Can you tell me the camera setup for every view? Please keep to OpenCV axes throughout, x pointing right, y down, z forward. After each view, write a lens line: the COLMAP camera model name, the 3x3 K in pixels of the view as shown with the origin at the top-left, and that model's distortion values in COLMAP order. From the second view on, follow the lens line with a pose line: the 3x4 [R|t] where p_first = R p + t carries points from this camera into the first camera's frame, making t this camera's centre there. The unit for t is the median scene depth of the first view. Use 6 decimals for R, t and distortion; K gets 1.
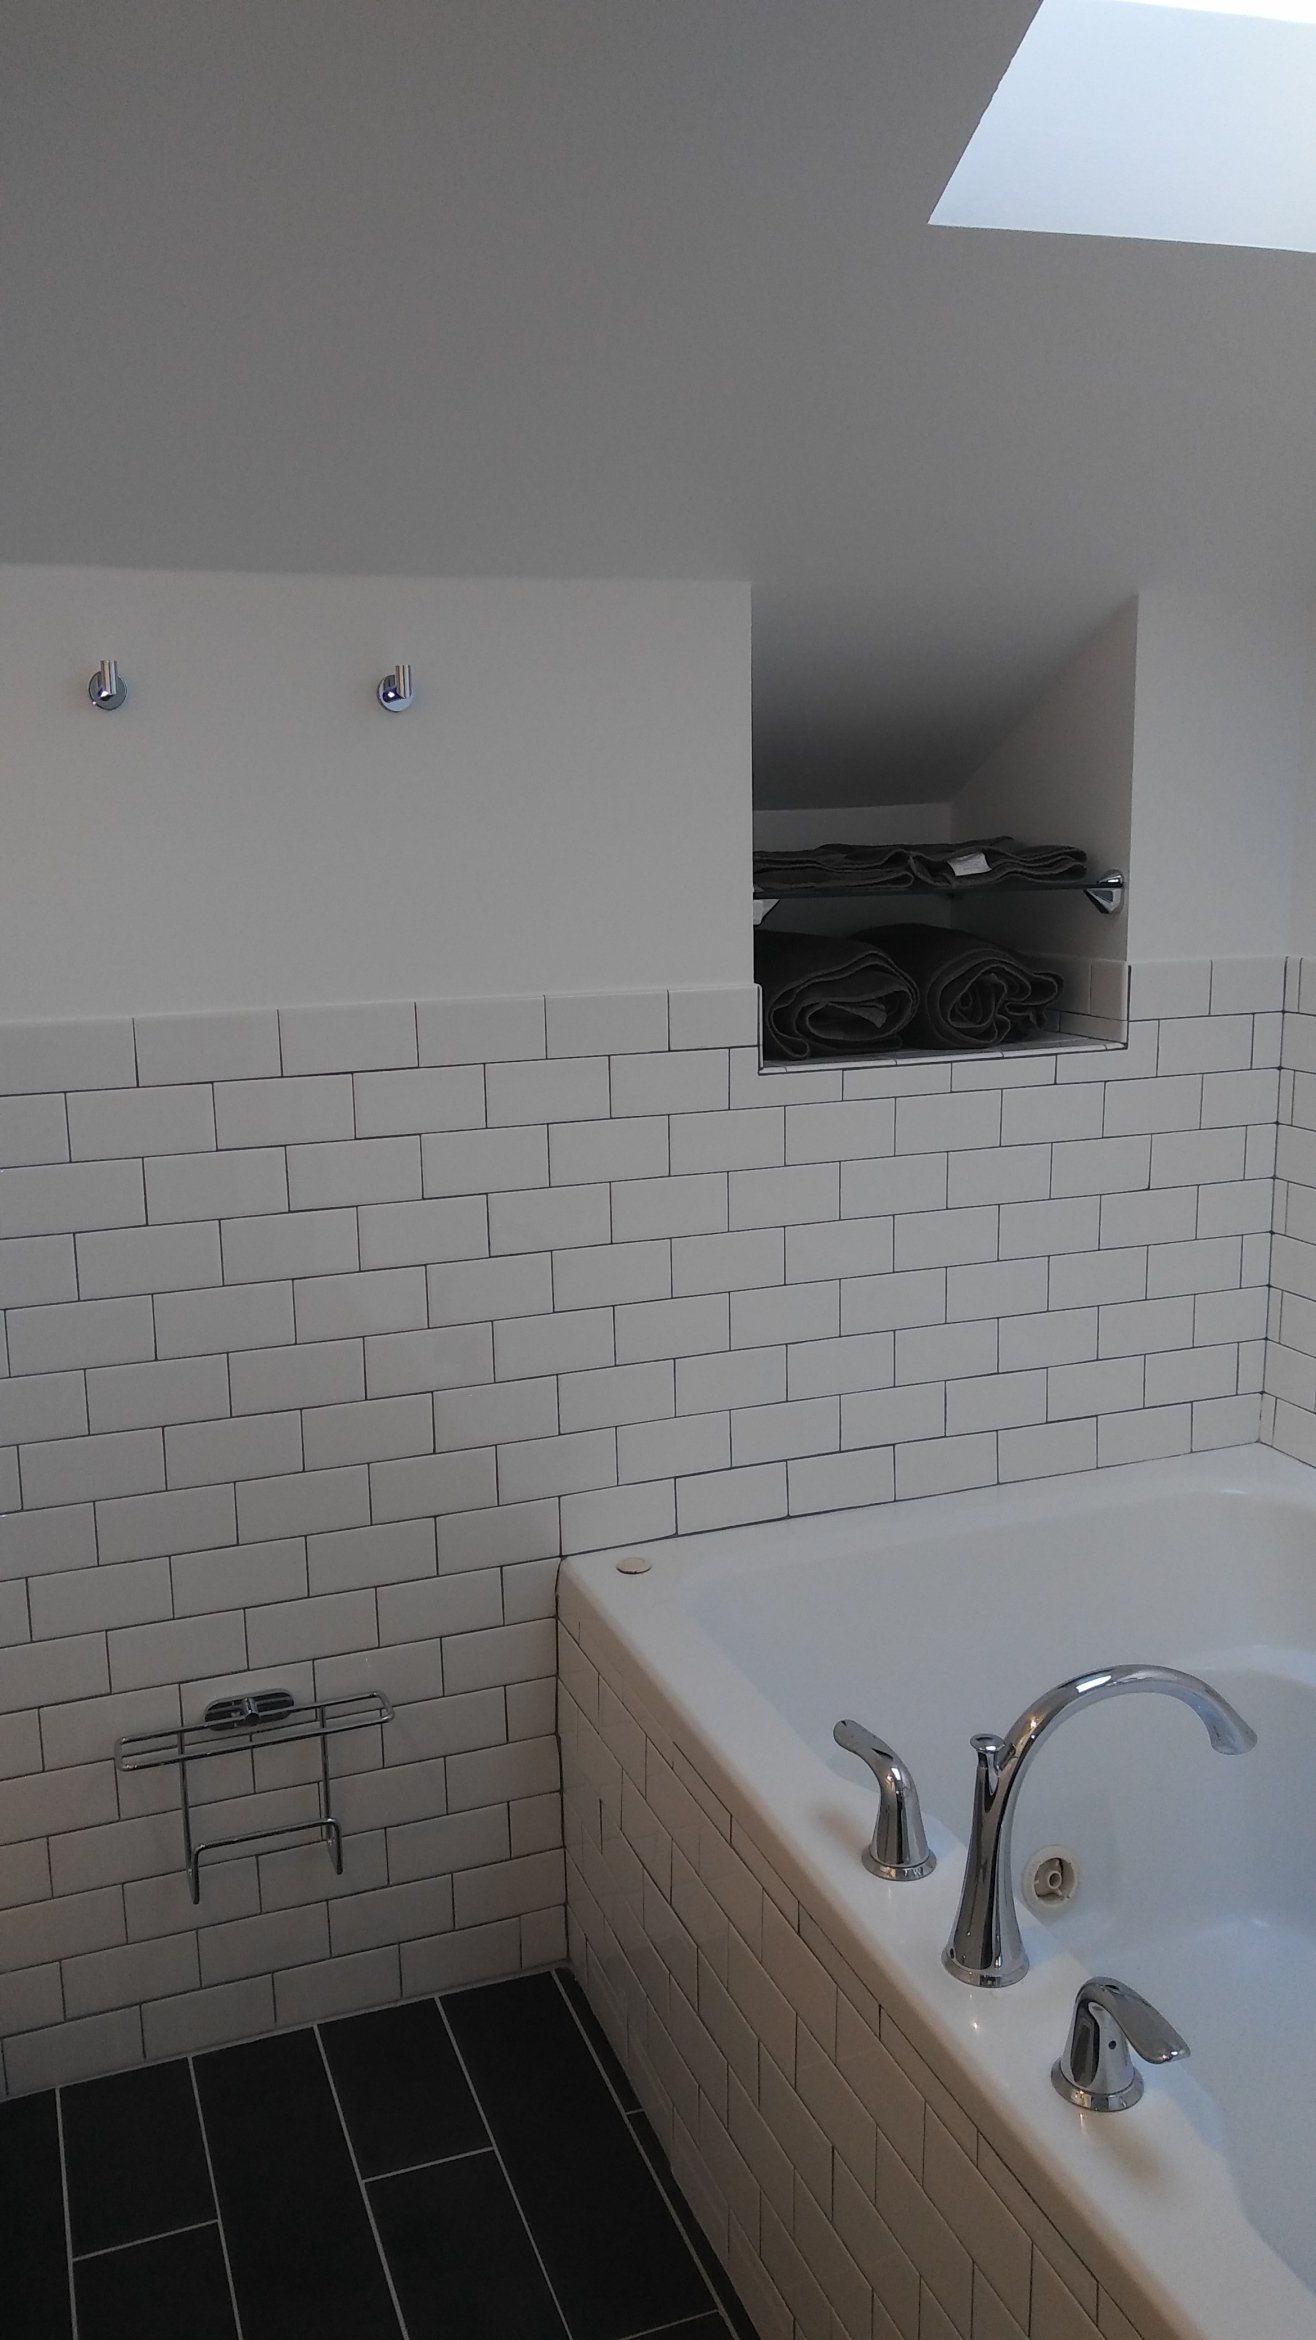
lens RADIAL K [[1857.3, 0, 665.2], [0, 1857.3, 1161.4], [0, 0, 1]] dist [0.088268, -0.157351]
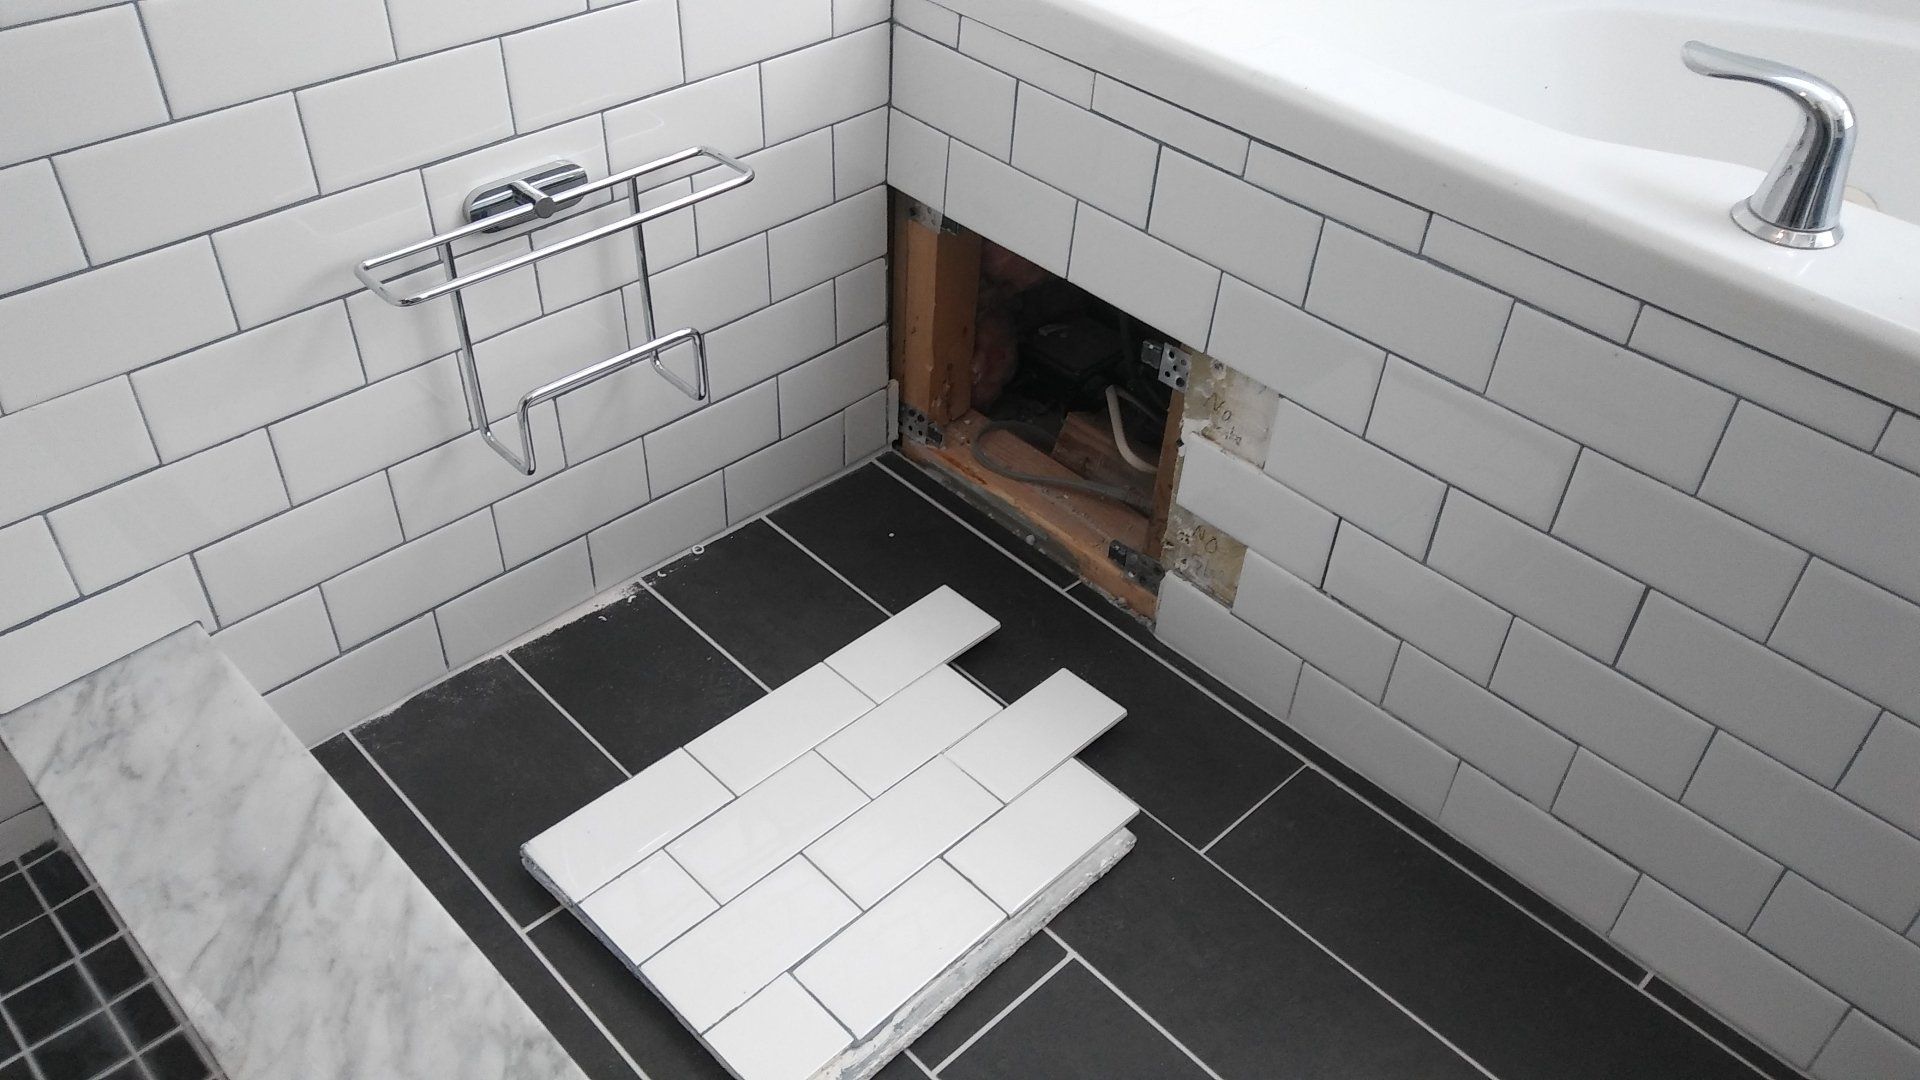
lens RADIAL K [[1523.9, 0, 960.0], [0, 1523.9, 540.0], [0, 0, 1]] dist [0.088268, -0.157351]
pose [[0.913657, -0.217667, 0.343297, -0.274900], [0.024855, 0.872881, 0.487300, 0.129428], [-0.405726, -0.436692, 0.802924, 0.423739]]
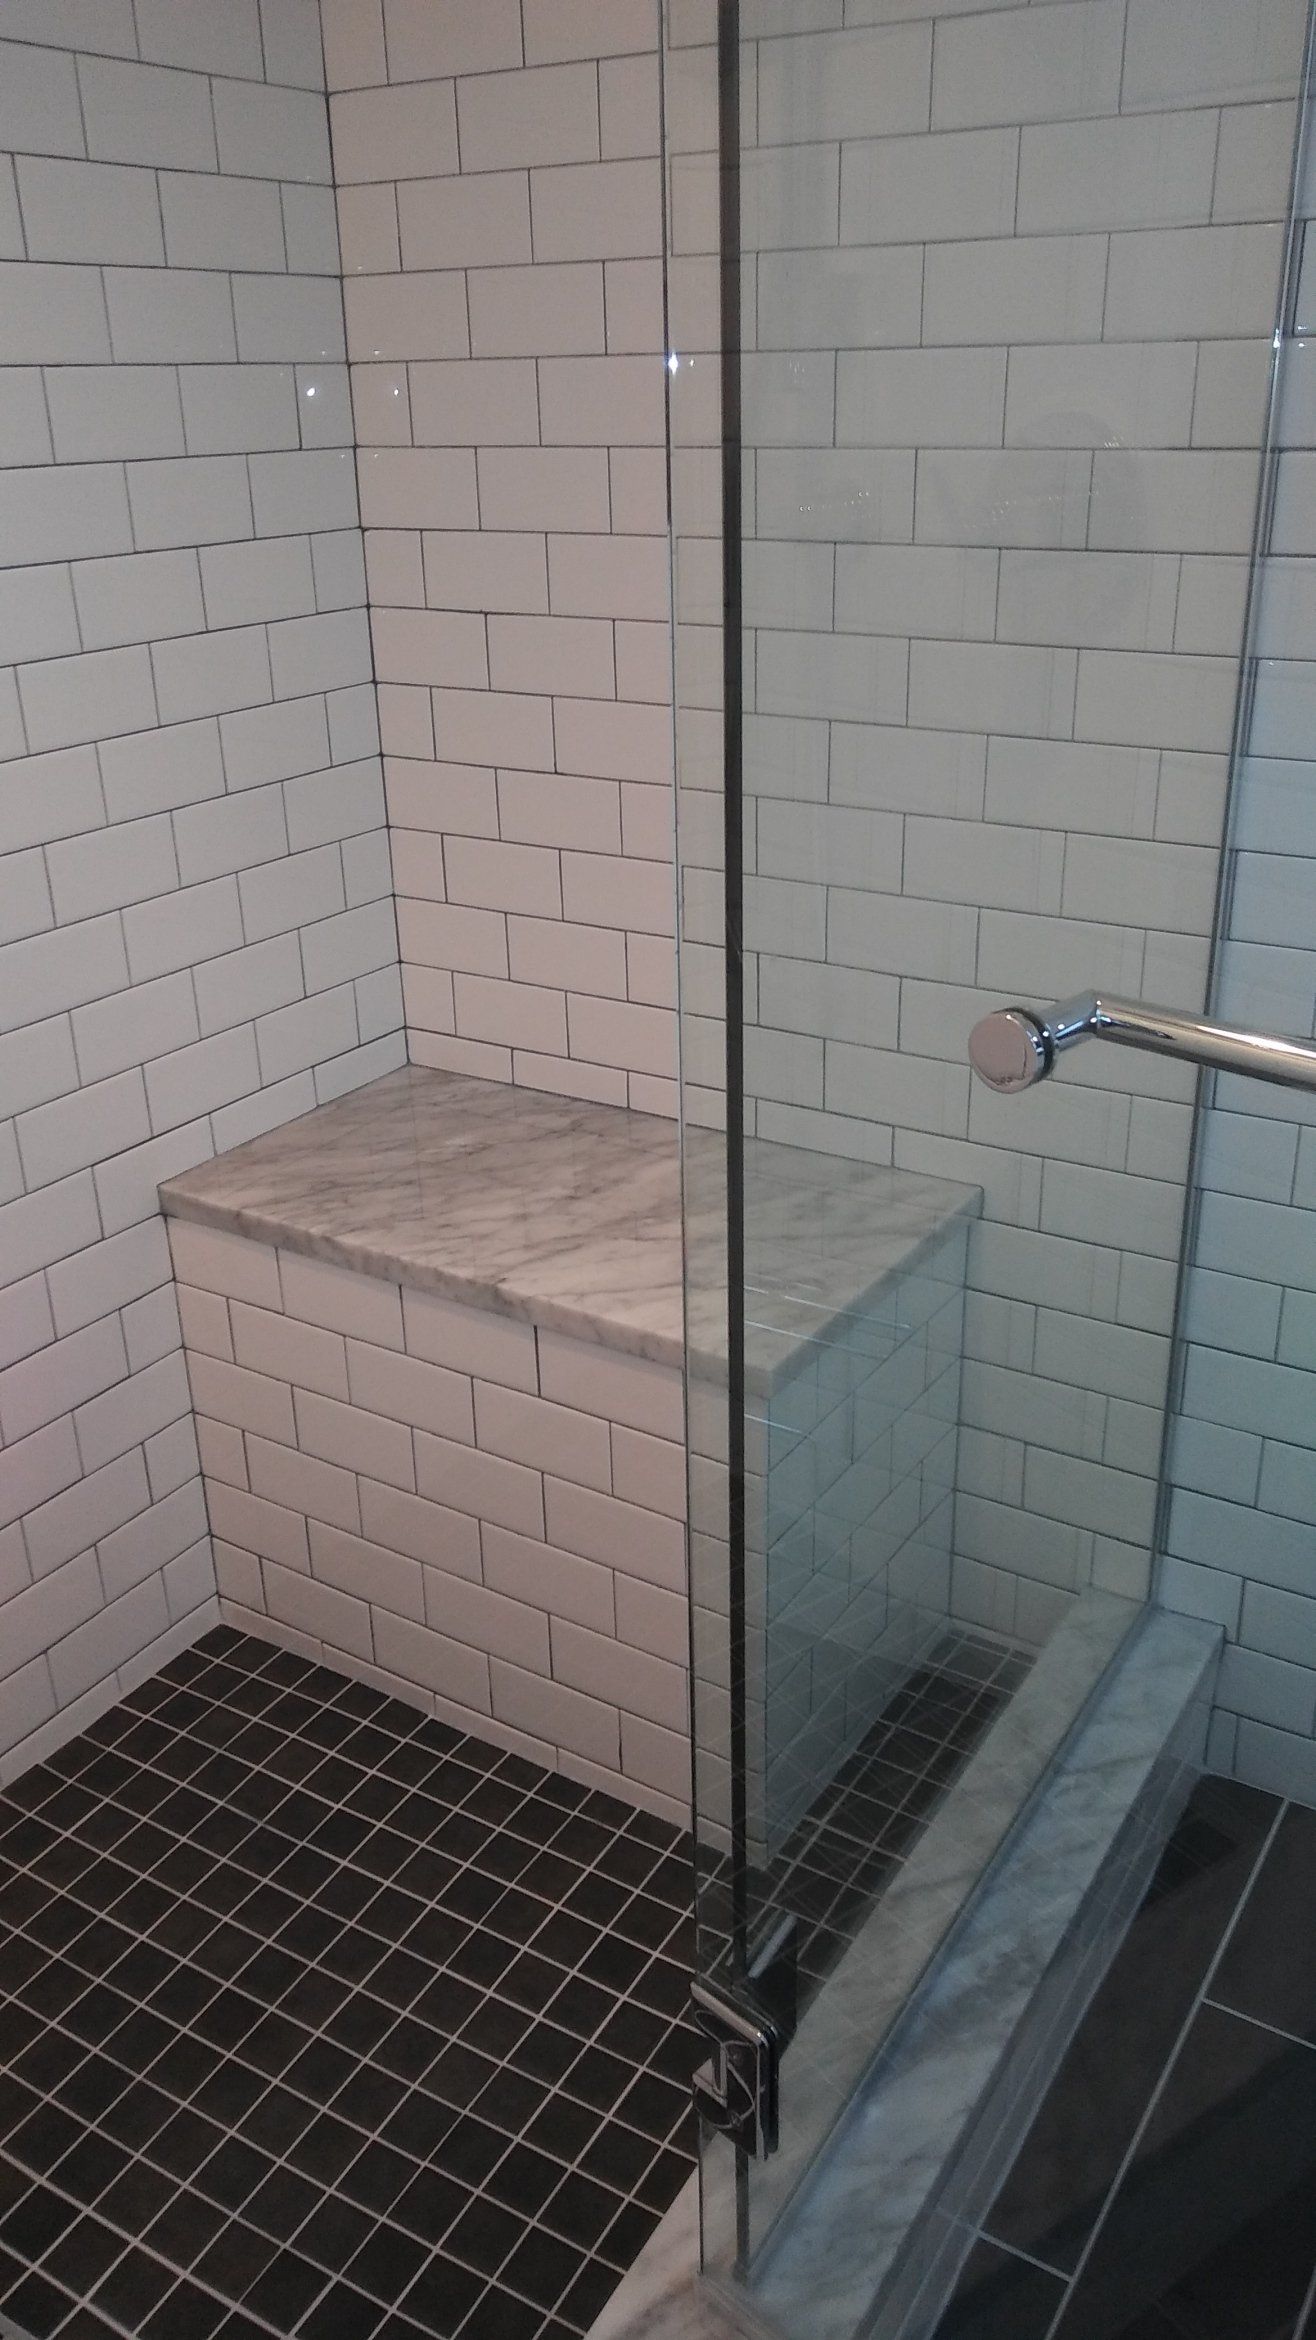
lens RADIAL K [[1880.4, 0, 664.7], [0, 1880.4, 1144.9], [0, 0, 1]] dist [0.088705, -0.130570]
pose [[0.621122, 0.309588, -0.719974, 0.023323], [-0.144360, 0.948145, 0.283162, 0.012347], [0.770303, -0.071943, 0.633606, 0.252351]]
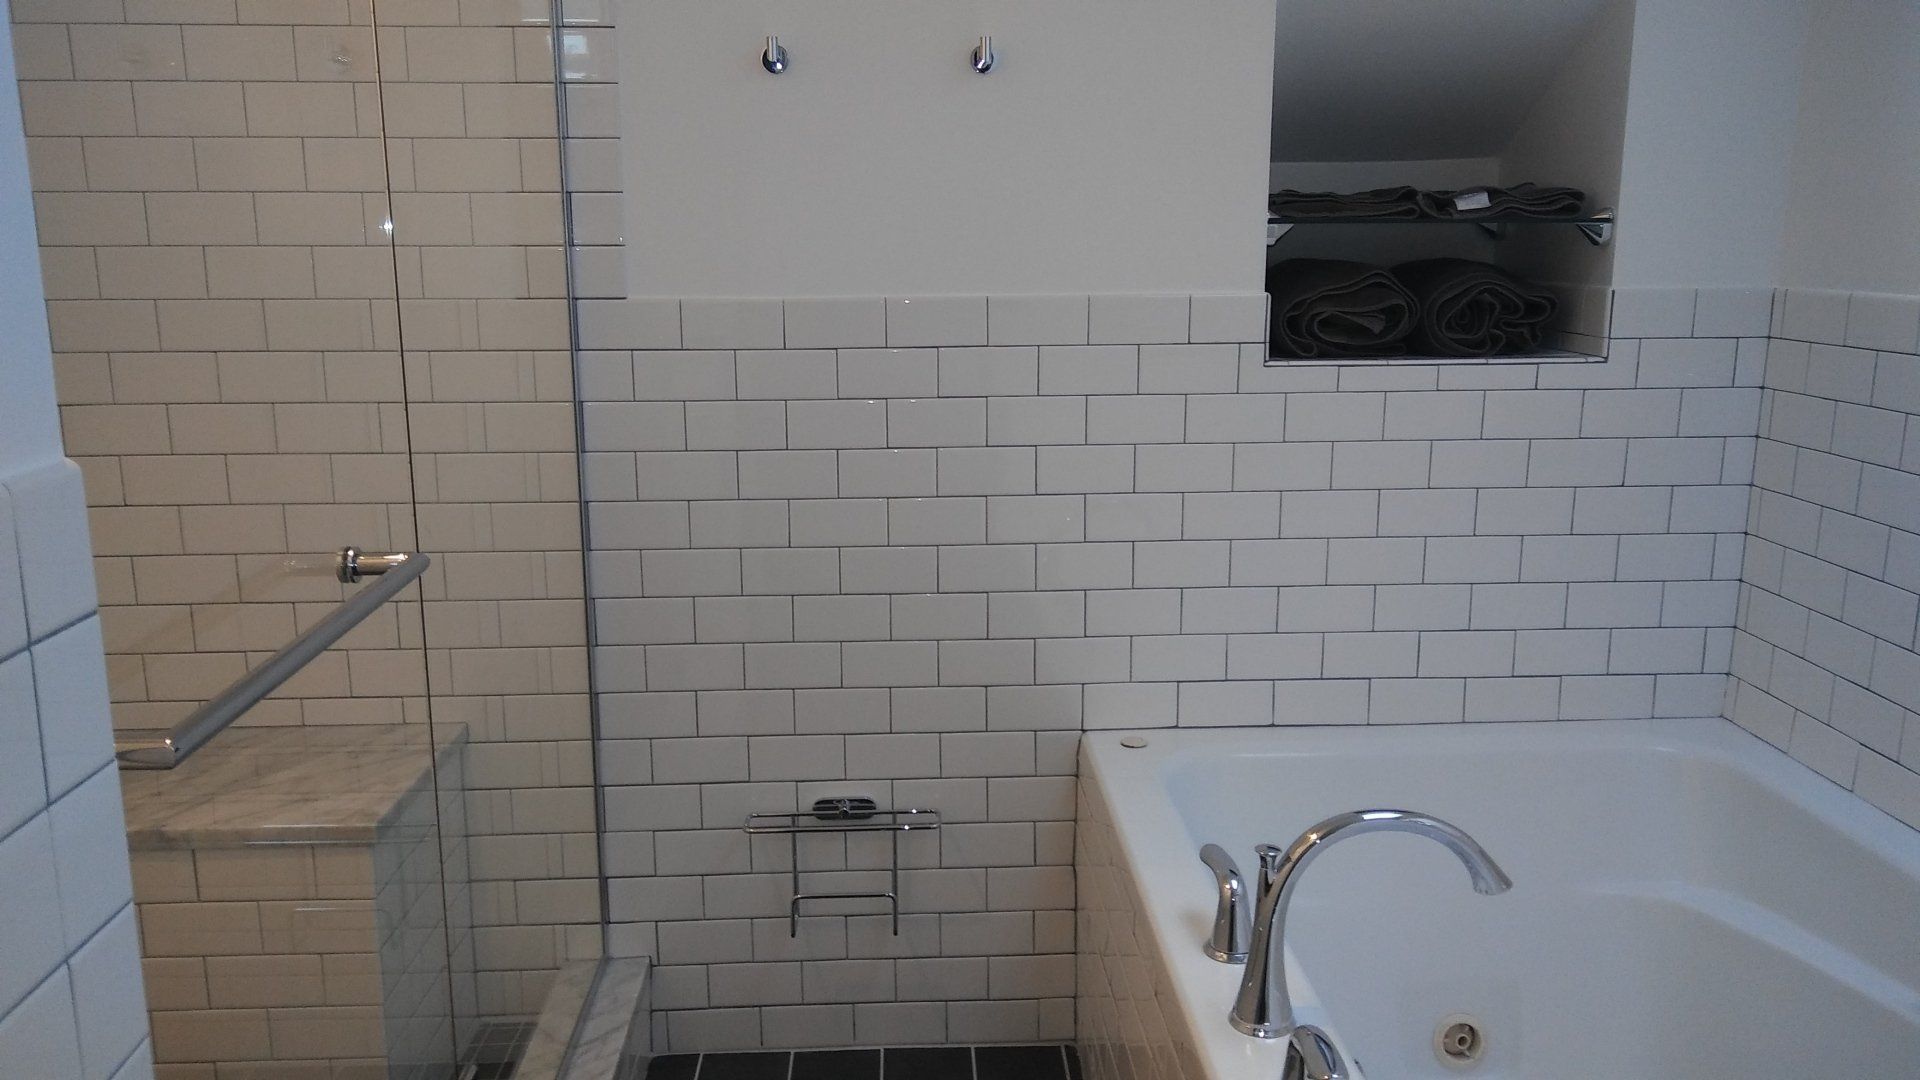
lens RADIAL K [[1542.9, 0, 949.9], [0, 1542.9, 541.8], [0, 0, 1]] dist [0.088705, -0.130570]
pose [[0.951057, 0.077143, -0.299233, 0.166044], [-0.069013, 0.996905, 0.037660, 0.044938], [0.301212, -0.015166, 0.953437, -0.055546]]
